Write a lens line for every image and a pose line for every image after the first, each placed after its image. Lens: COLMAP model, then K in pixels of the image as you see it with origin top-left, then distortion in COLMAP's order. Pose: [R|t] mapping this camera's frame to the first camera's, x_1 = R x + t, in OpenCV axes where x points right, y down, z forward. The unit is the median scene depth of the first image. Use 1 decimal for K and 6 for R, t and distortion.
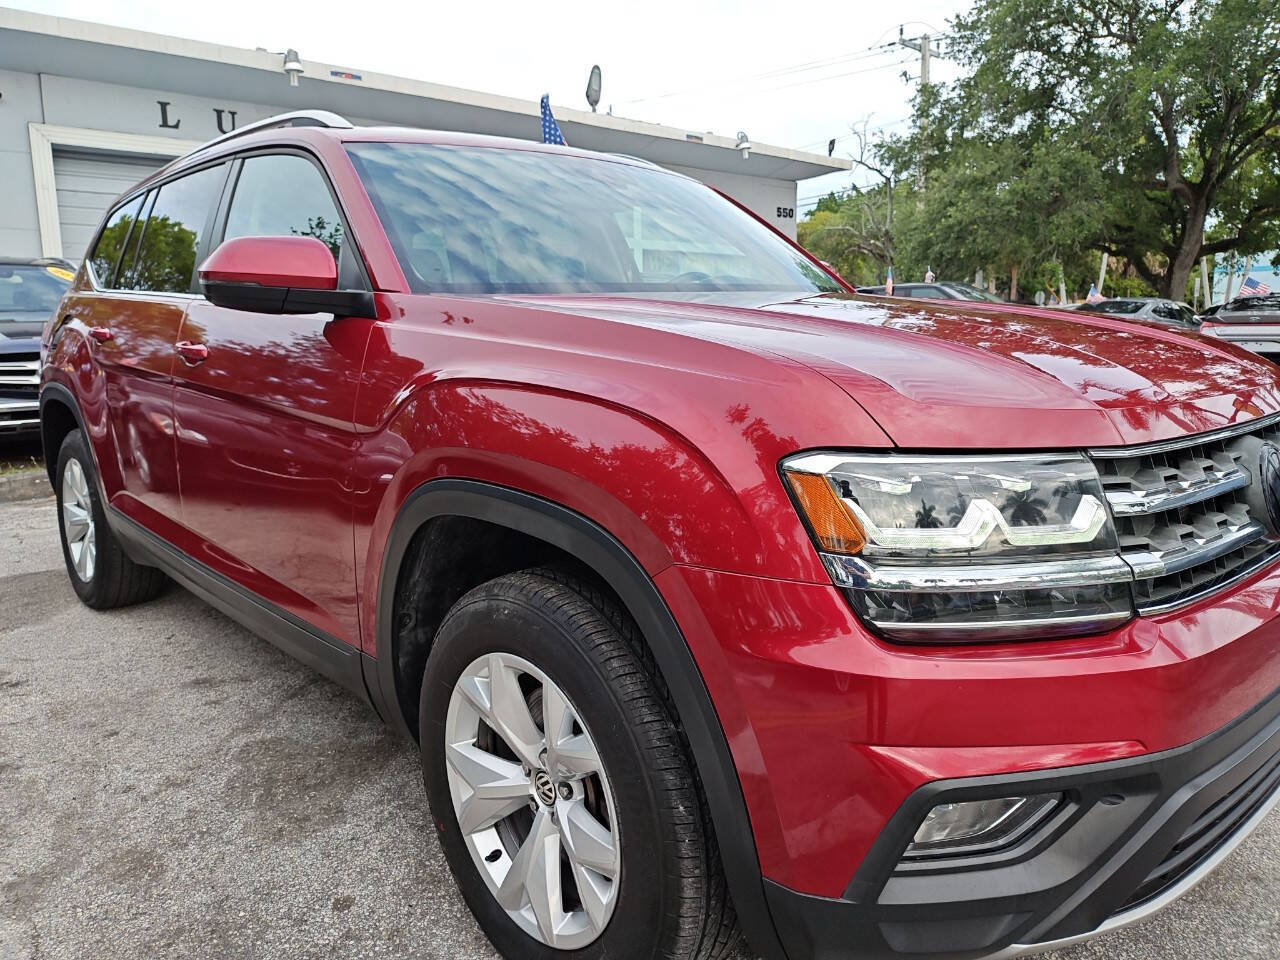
lens RADIAL K [[930.3, 0, 649.6], [0, 930.3, 471.1], [0, 0, 1]] dist [0.002389, -0.005817]
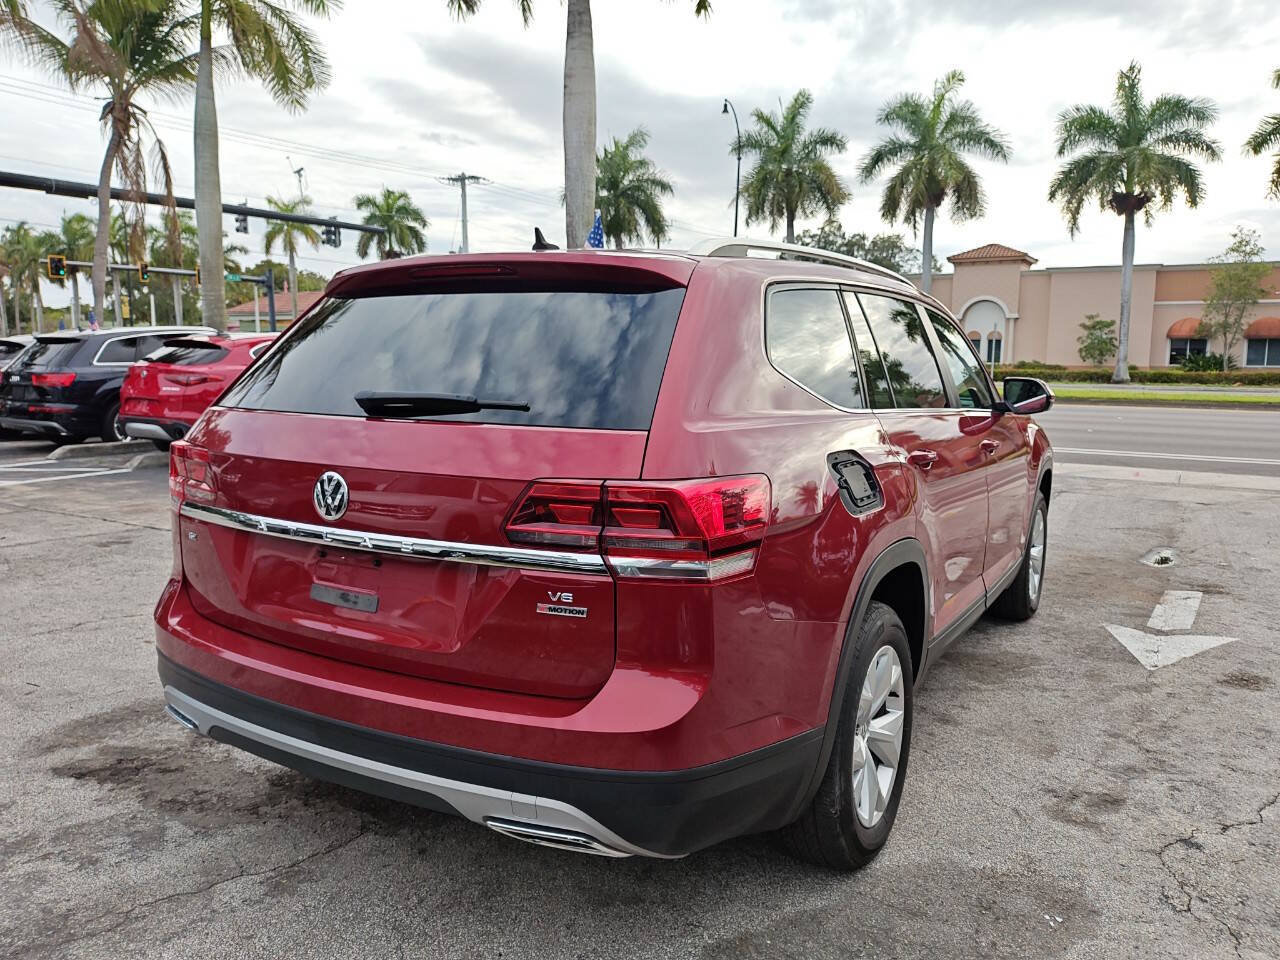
lens RADIAL K [[936.0, 0, 641.0], [0, 936.0, 494.0], [0, 0, 1]] dist [0.026825, -0.052538]
pose [[-0.274490, -0.130257, 0.952727, -0.412002], [0.156161, 0.971592, 0.177828, -0.092828], [-0.948825, 0.197591, -0.246352, 0.445438]]
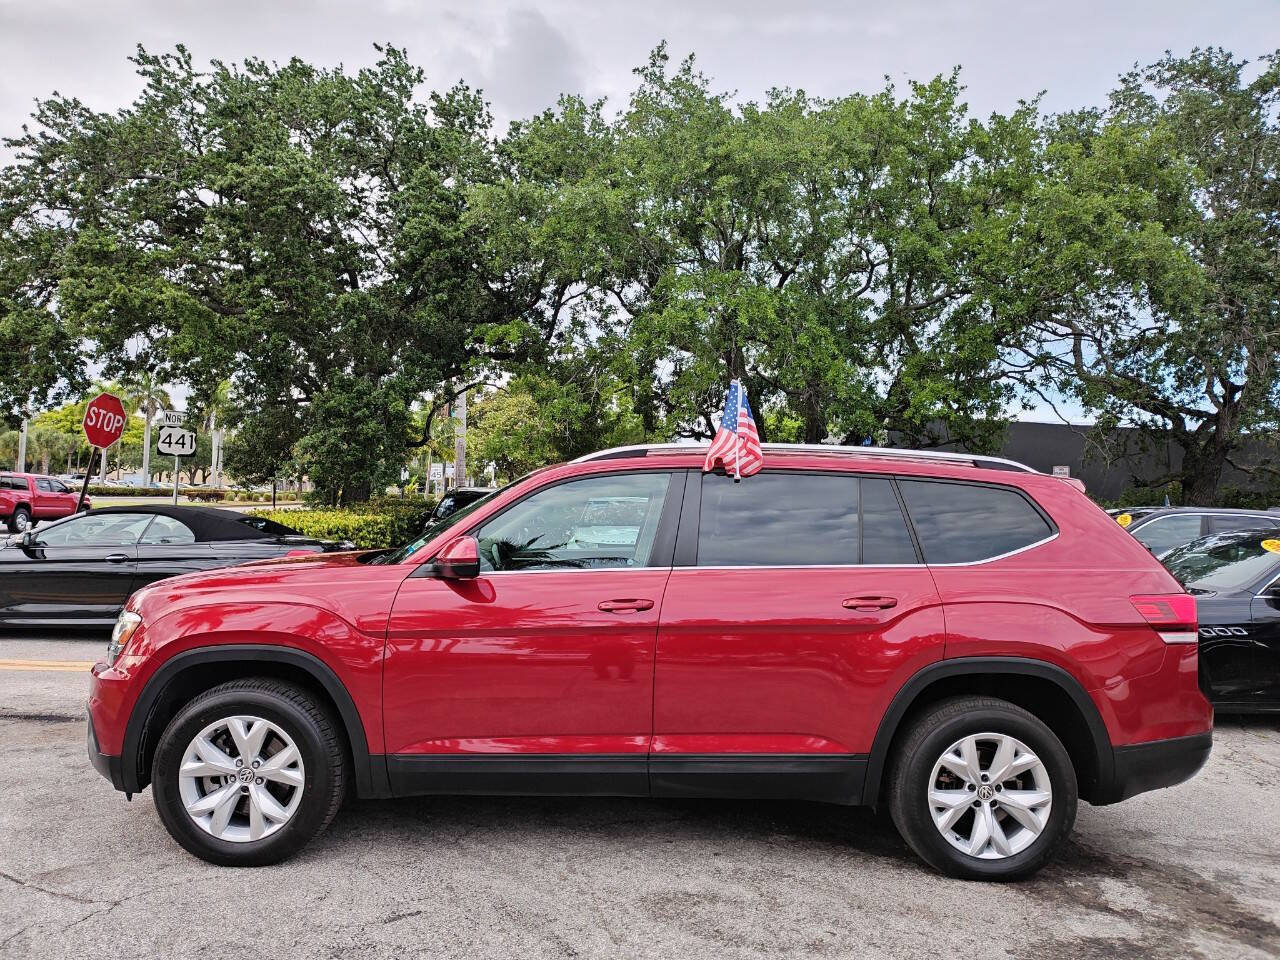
lens RADIAL K [[925.8, 0, 631.7], [0, 925.8, 491.4], [0, 0, 1]] dist [0.031202, -0.038652]
pose [[-0.678311, -0.015632, -0.734608, 0.266288], [-0.142866, 0.983499, 0.110990, -0.130198], [0.720752, 0.180236, -0.669352, 0.574260]]
